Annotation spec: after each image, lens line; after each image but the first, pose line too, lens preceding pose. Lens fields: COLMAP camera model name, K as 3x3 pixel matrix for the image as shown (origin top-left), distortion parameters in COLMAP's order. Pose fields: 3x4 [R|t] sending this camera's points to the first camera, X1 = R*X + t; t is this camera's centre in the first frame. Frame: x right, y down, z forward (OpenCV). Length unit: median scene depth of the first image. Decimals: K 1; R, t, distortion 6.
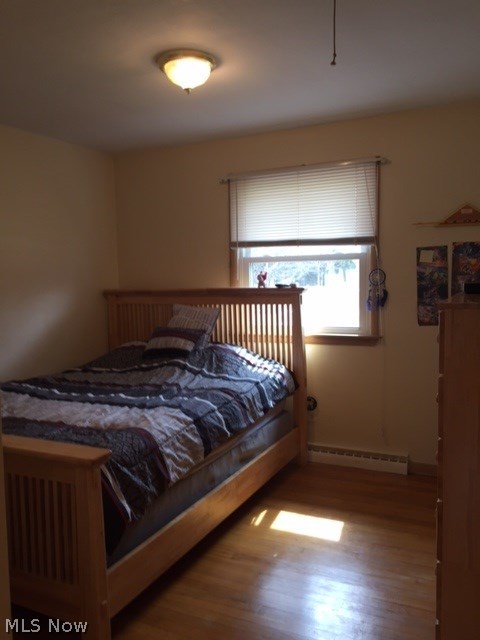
lens RADIAL K [[542.9, 0, 240.7], [0, 542.9, 318.8], [0, 0, 1]] dist [0.028702, -0.039127]
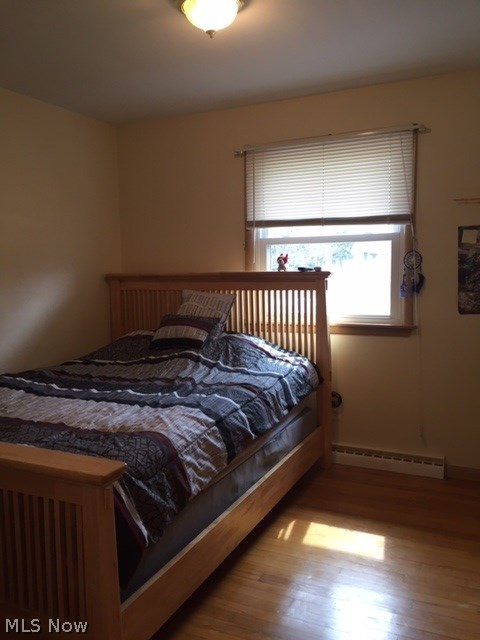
lens RADIAL K [[542.9, 0, 239.3], [0, 542.9, 320.6], [0, 0, 1]] dist [0.028702, -0.039127]
pose [[0.999966, 0.004374, 0.006953, -0.041744], [-0.004516, 0.999780, 0.020500, 0.006399], [-0.006862, -0.020531, 0.999766, 0.105537]]
